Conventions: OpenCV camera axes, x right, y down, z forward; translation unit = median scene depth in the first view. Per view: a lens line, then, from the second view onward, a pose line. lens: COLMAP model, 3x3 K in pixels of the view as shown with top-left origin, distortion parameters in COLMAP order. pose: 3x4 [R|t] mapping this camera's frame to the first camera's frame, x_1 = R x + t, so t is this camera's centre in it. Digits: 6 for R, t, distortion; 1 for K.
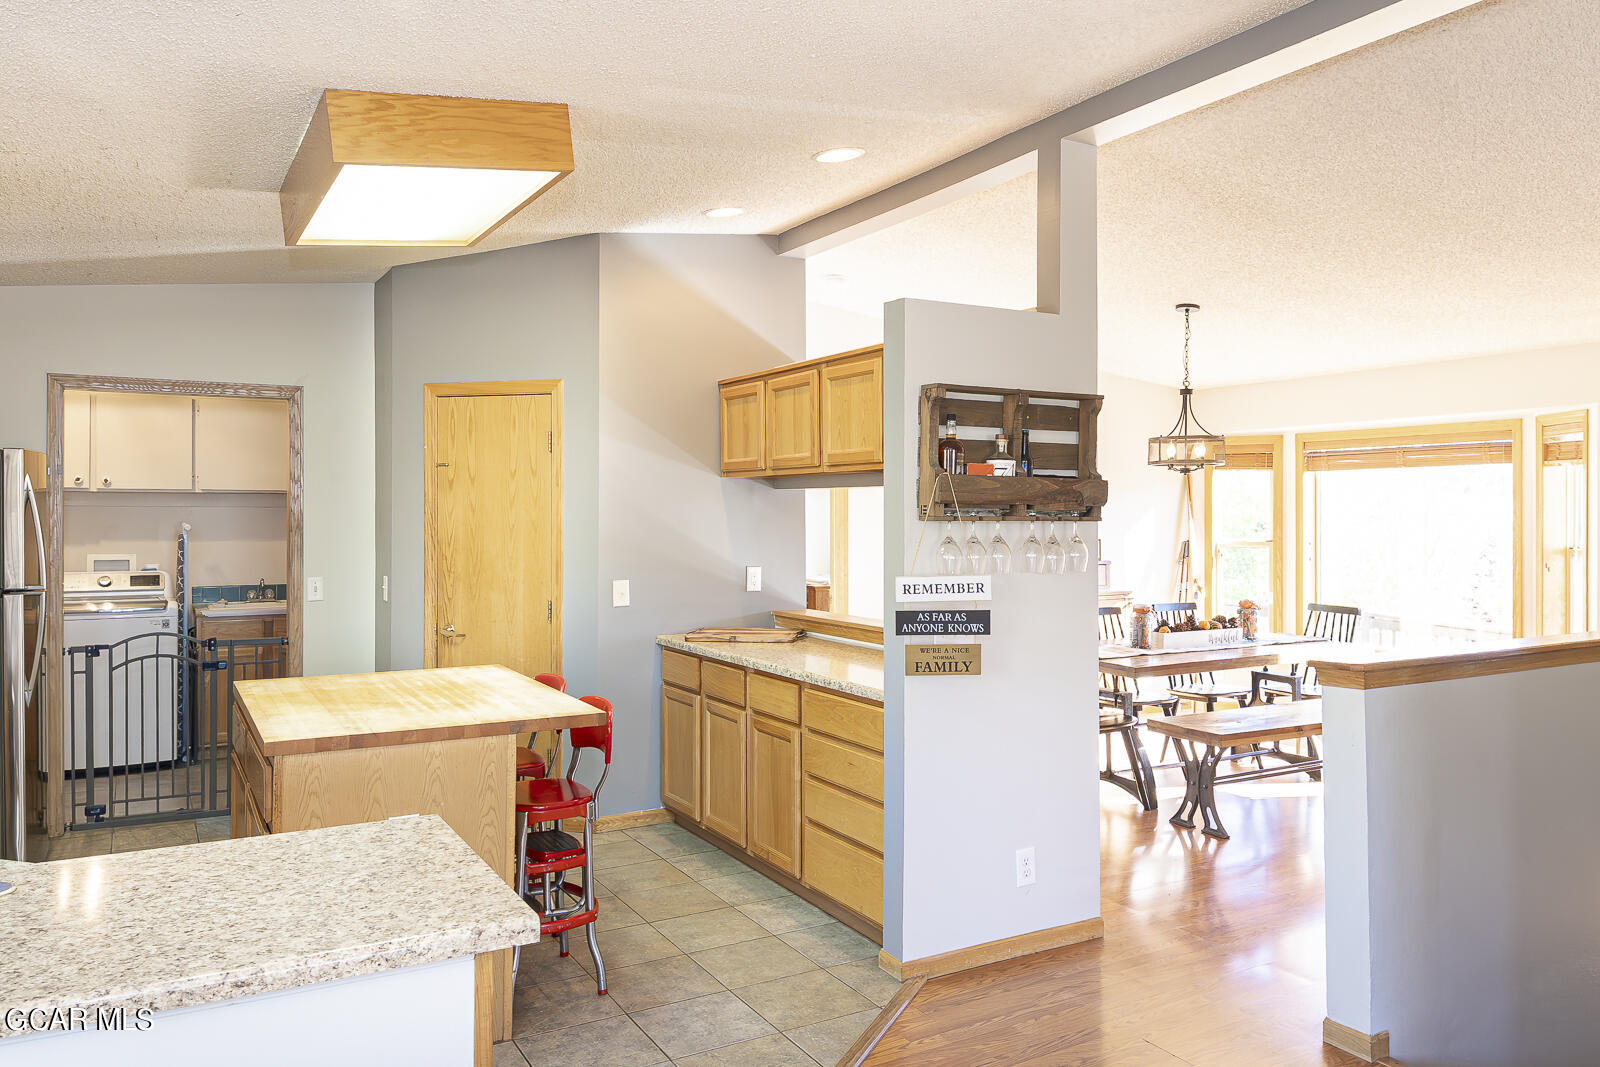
lens RADIAL K [[1166.6, 0, 795.5], [0, 1166.6, 514.8], [0, 0, 1]] dist [0.079362, -0.090731]
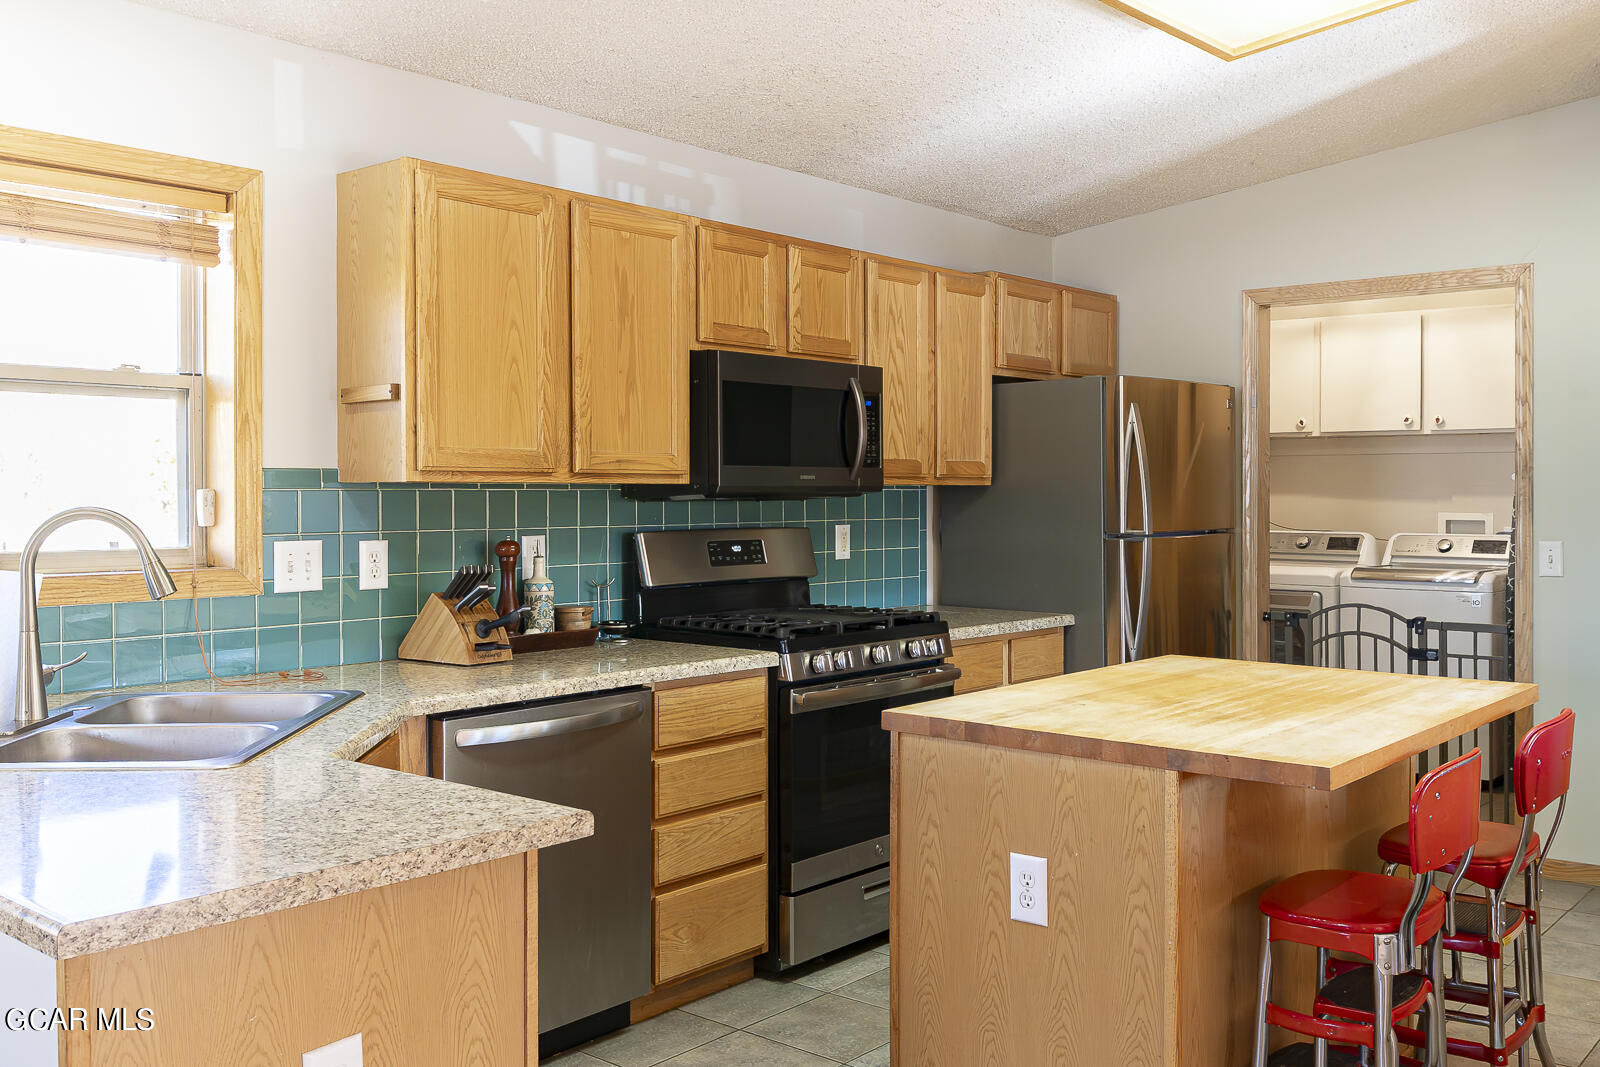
lens RADIAL K [[1436.1, 0, 862.0], [0, 1436.1, 497.8], [0, 0, 1]] dist [0.024672, -0.081223]
pose [[0.371857, 0.002291, -0.928287, 0.354585], [-0.000030, 0.999997, 0.002456, 0.042606], [0.928290, -0.000886, 0.371855, 0.538552]]
